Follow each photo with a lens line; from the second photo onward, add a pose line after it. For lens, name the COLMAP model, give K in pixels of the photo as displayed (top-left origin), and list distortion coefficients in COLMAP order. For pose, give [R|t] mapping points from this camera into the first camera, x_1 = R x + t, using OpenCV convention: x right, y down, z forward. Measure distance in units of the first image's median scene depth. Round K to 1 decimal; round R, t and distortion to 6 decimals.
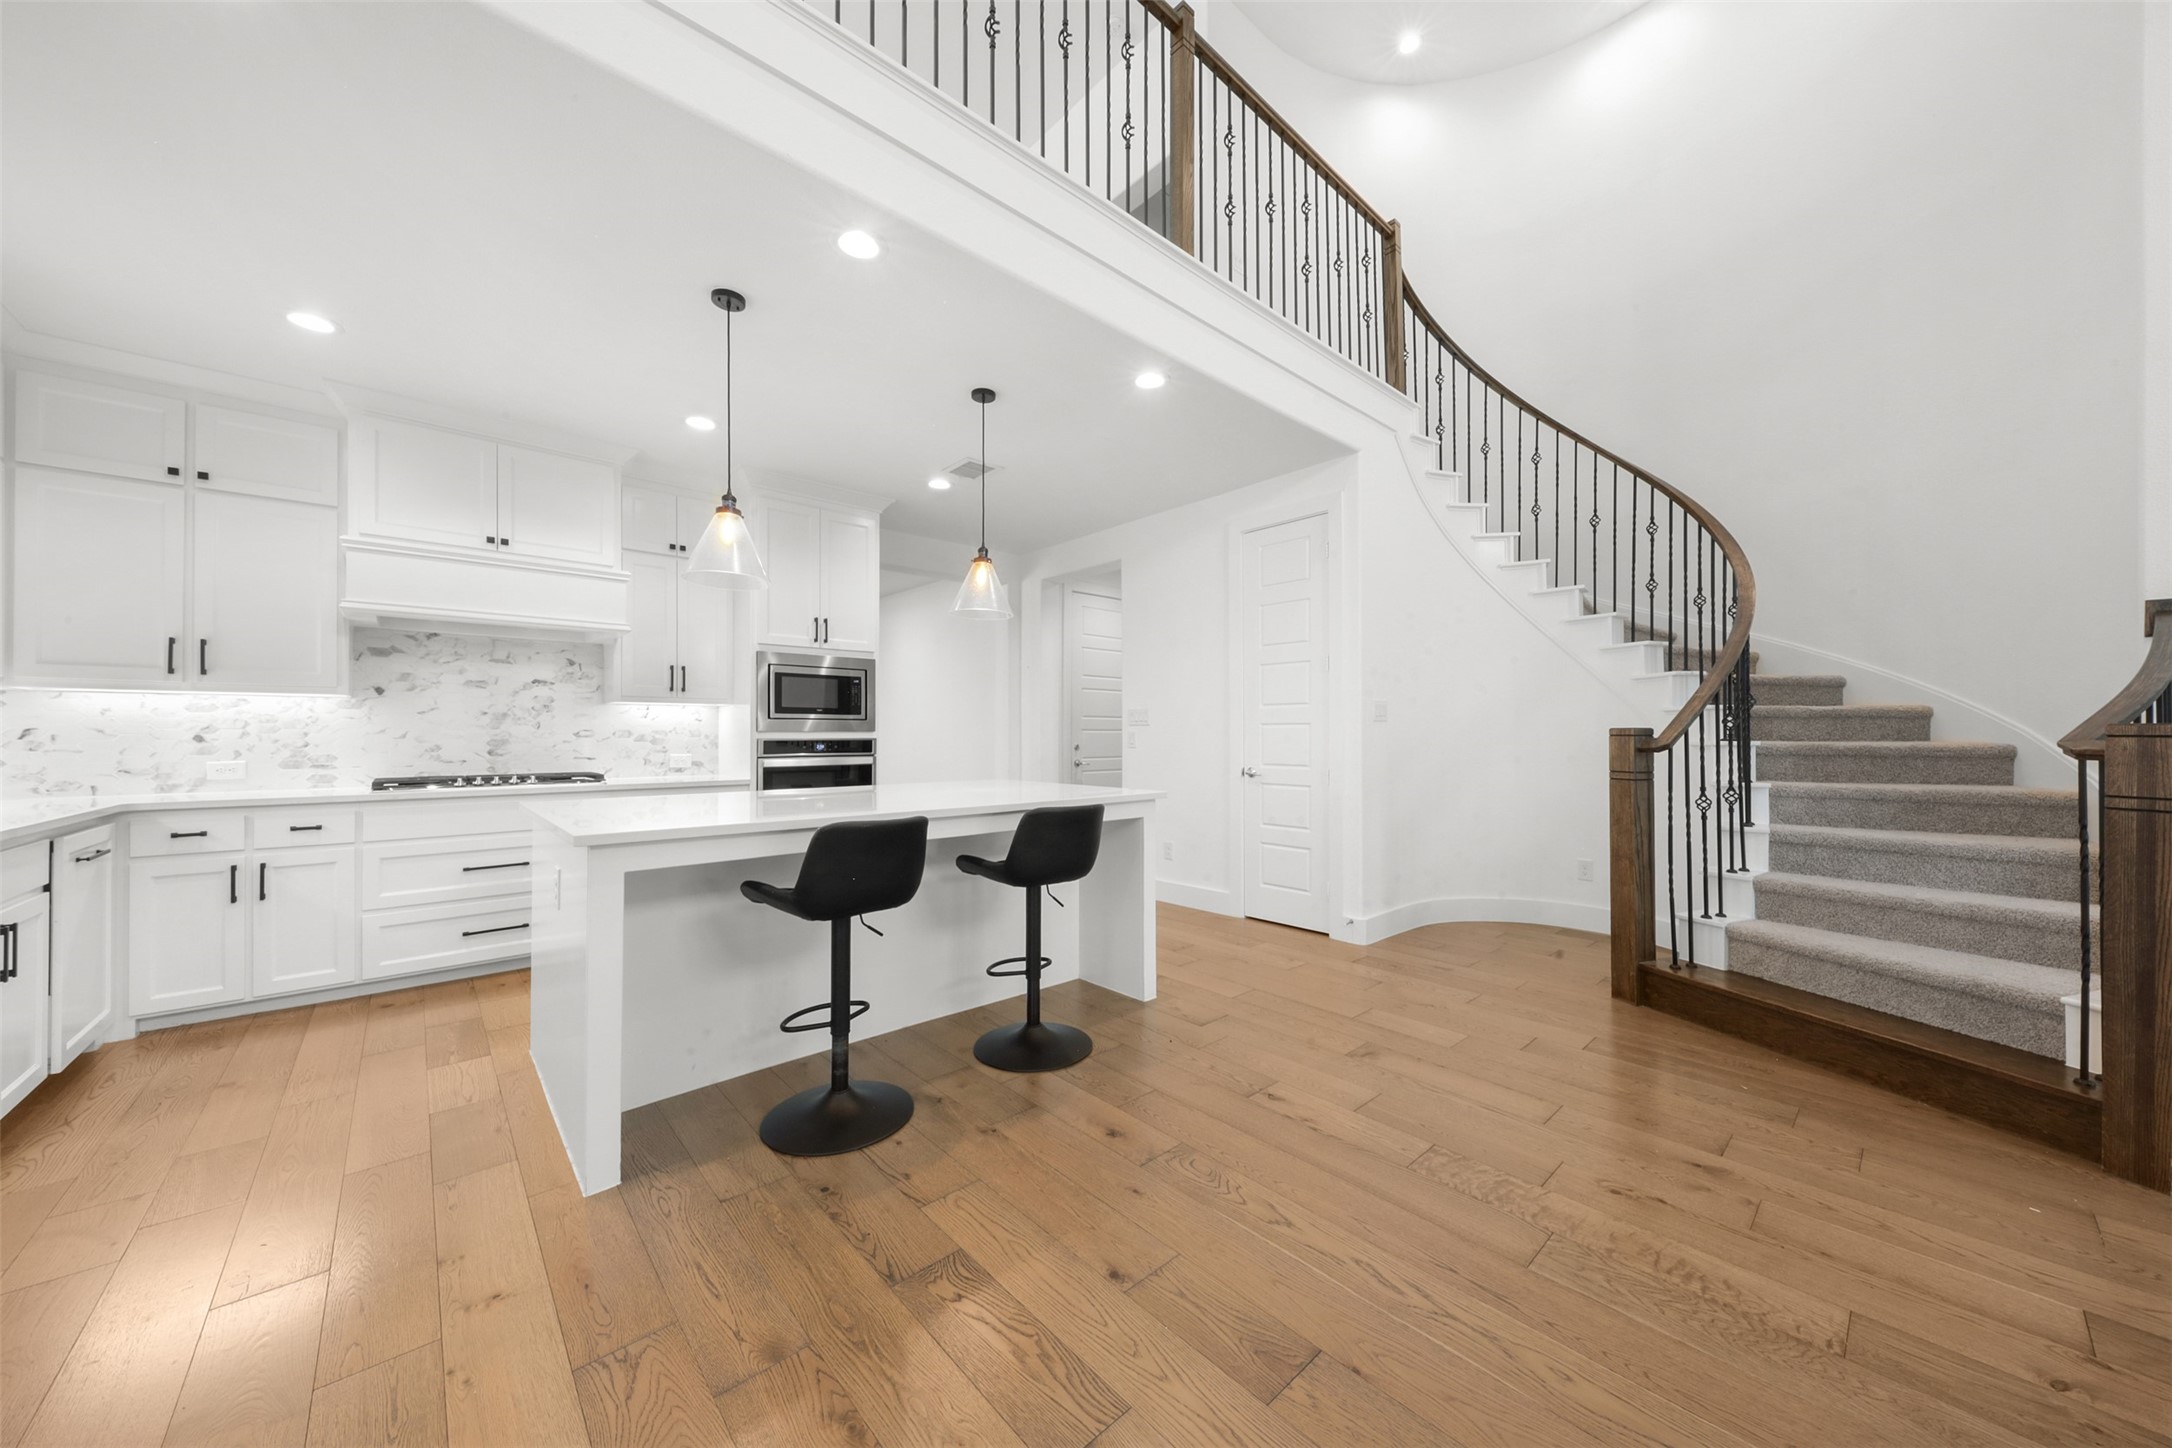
lens RADIAL K [[756.9, 0, 1072.7], [0, 756.9, 733.3], [0, 0, 1]] dist [0.009885, -0.006069]
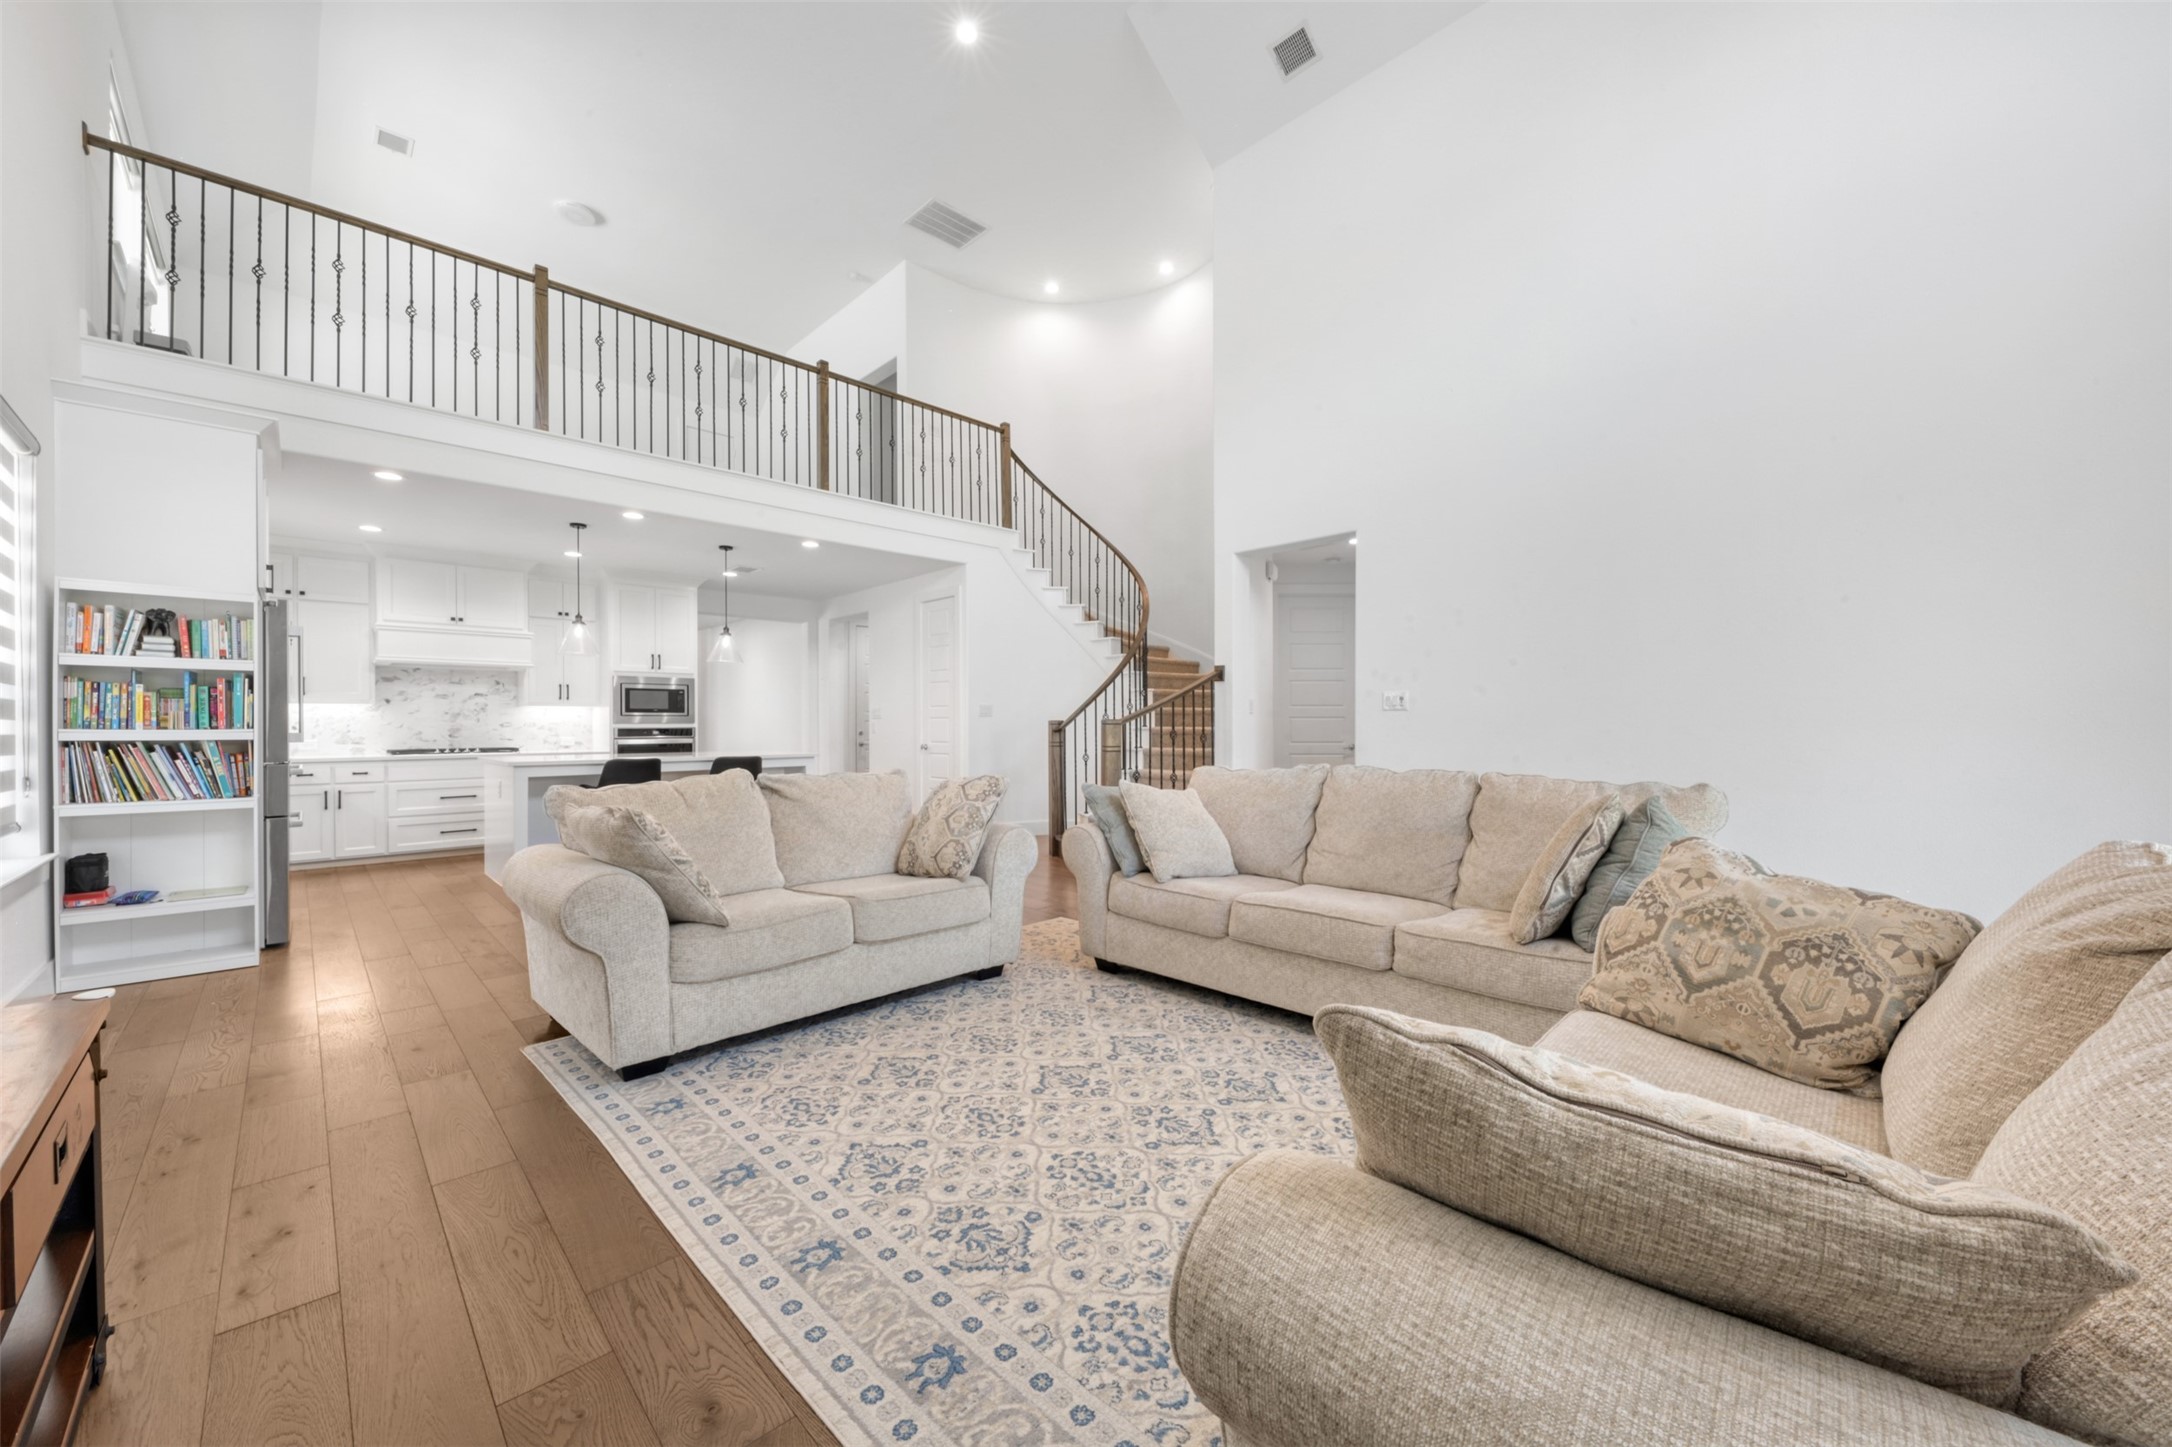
lens RADIAL K [[825.0, 0, 1085.8], [0, 825.0, 727.0], [0, 0, 1]] dist [0.013358, -0.000222]
pose [[0.998483, -0.003058, 0.054967, 0.647331], [0.002694, 0.999974, 0.006682, -0.003951], [-0.054986, -0.006524, 0.998466, -1.091525]]
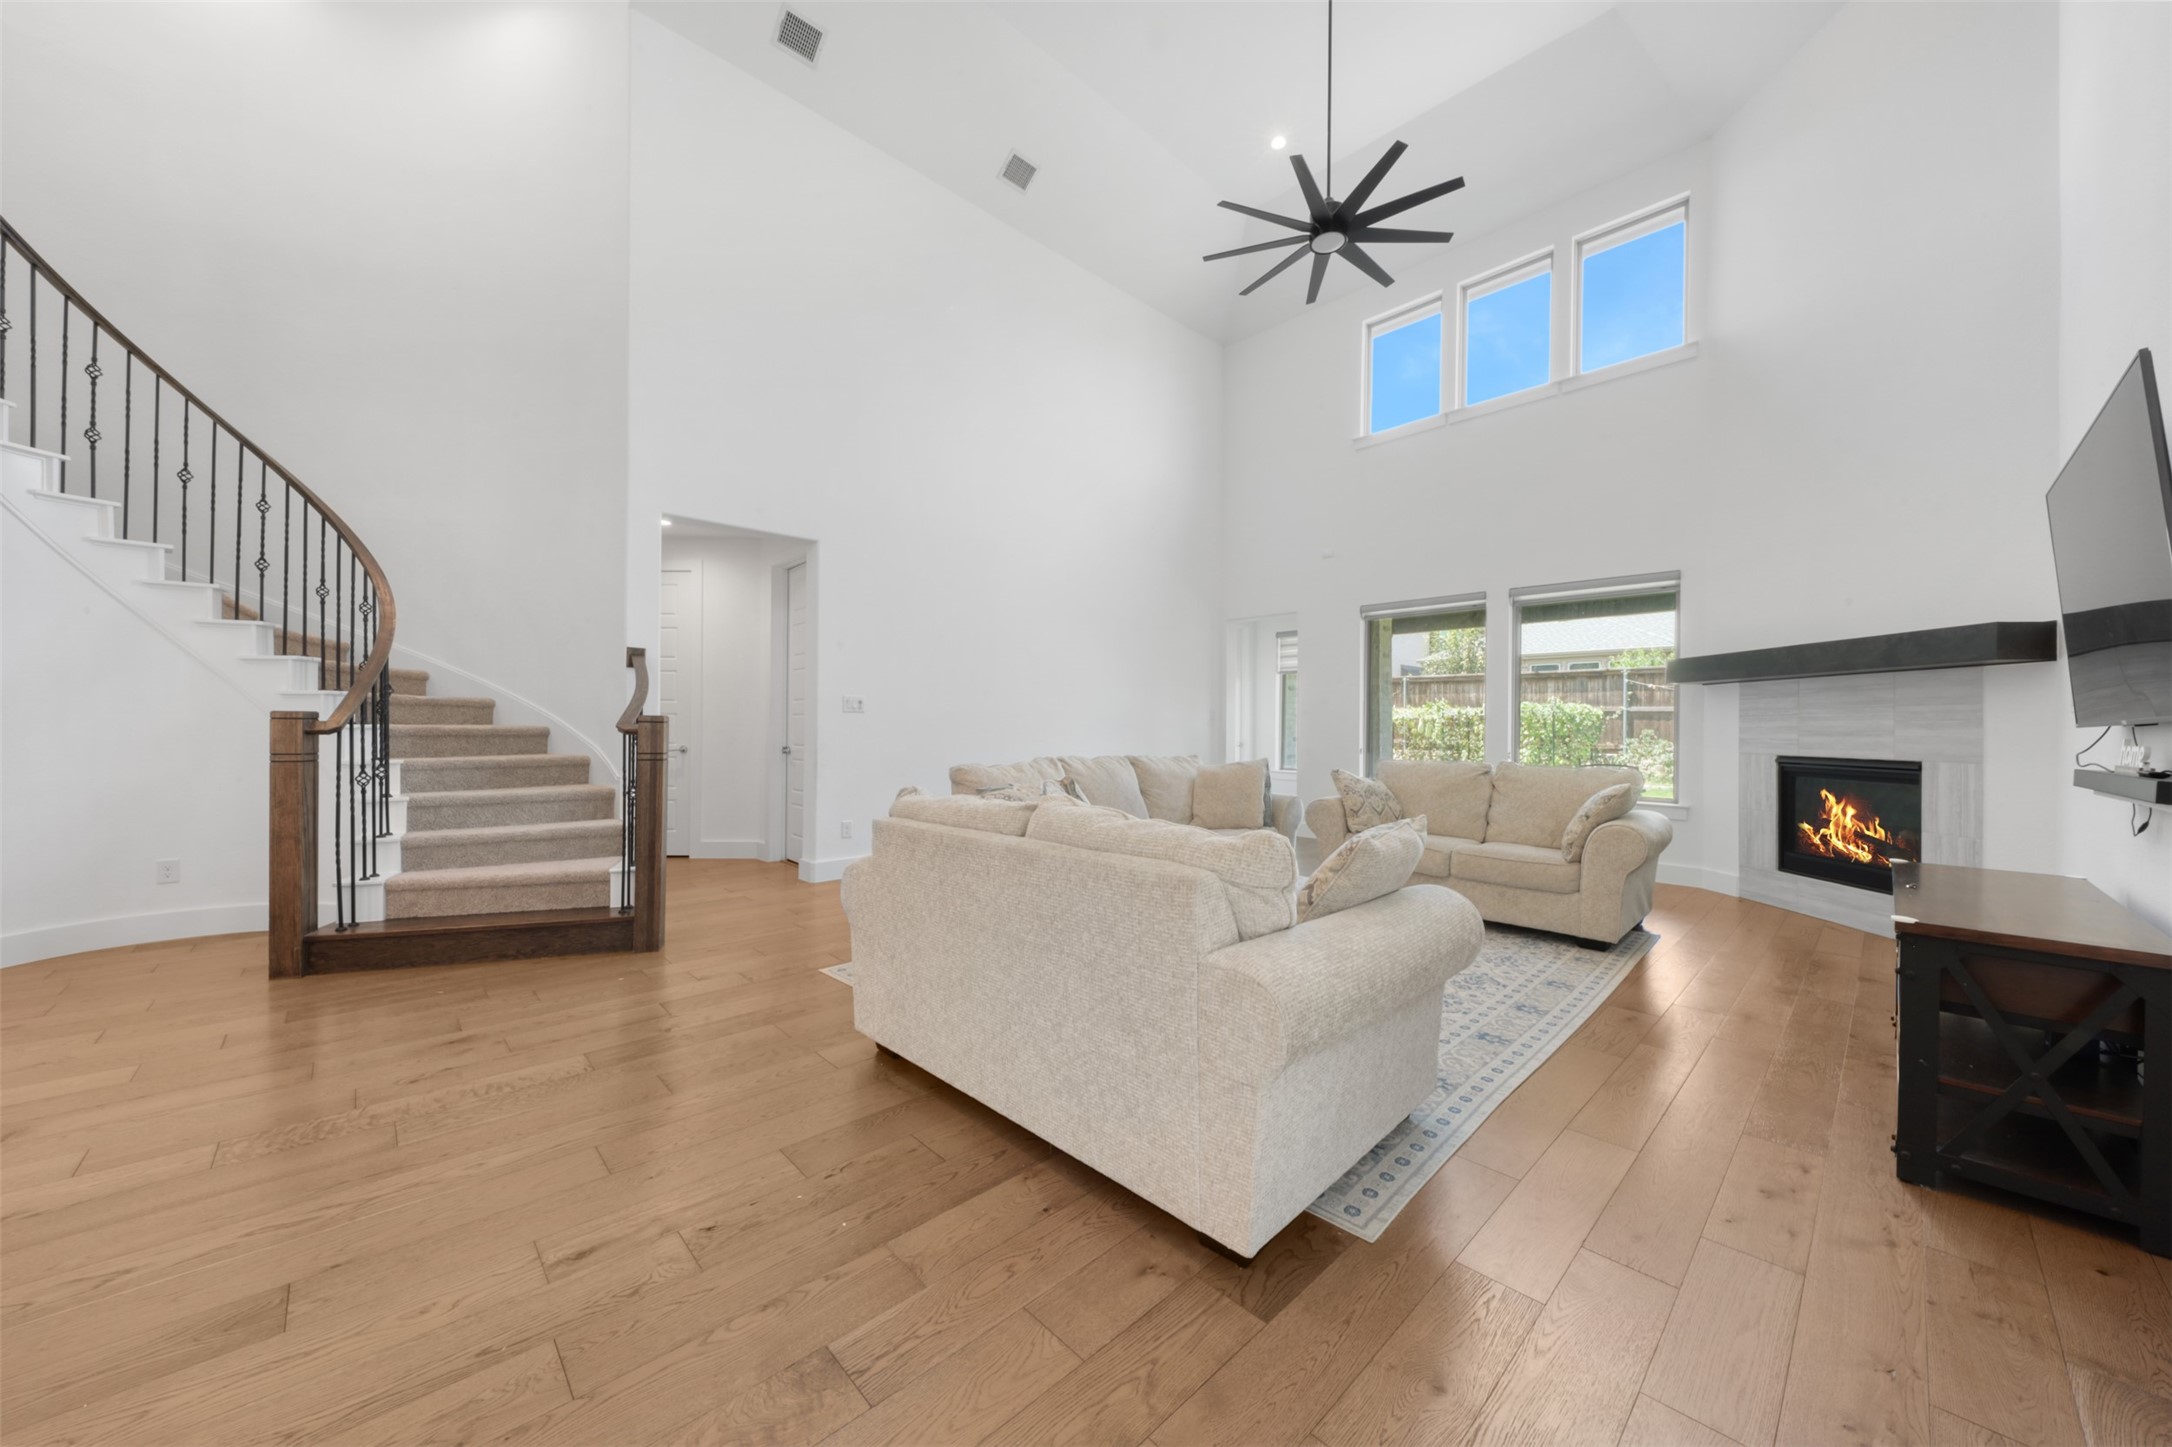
lens RADIAL K [[758.6, 0, 1115.4], [0, 758.6, 727.2], [0, 0, 1]] dist [-0.001883, -0.000108]
pose [[-0.064549, -0.001342, 0.997914, -0.334138], [-0.012778, 0.999918, 0.000519, -0.000109], [-0.997833, -0.012718, -0.064561, -0.040205]]
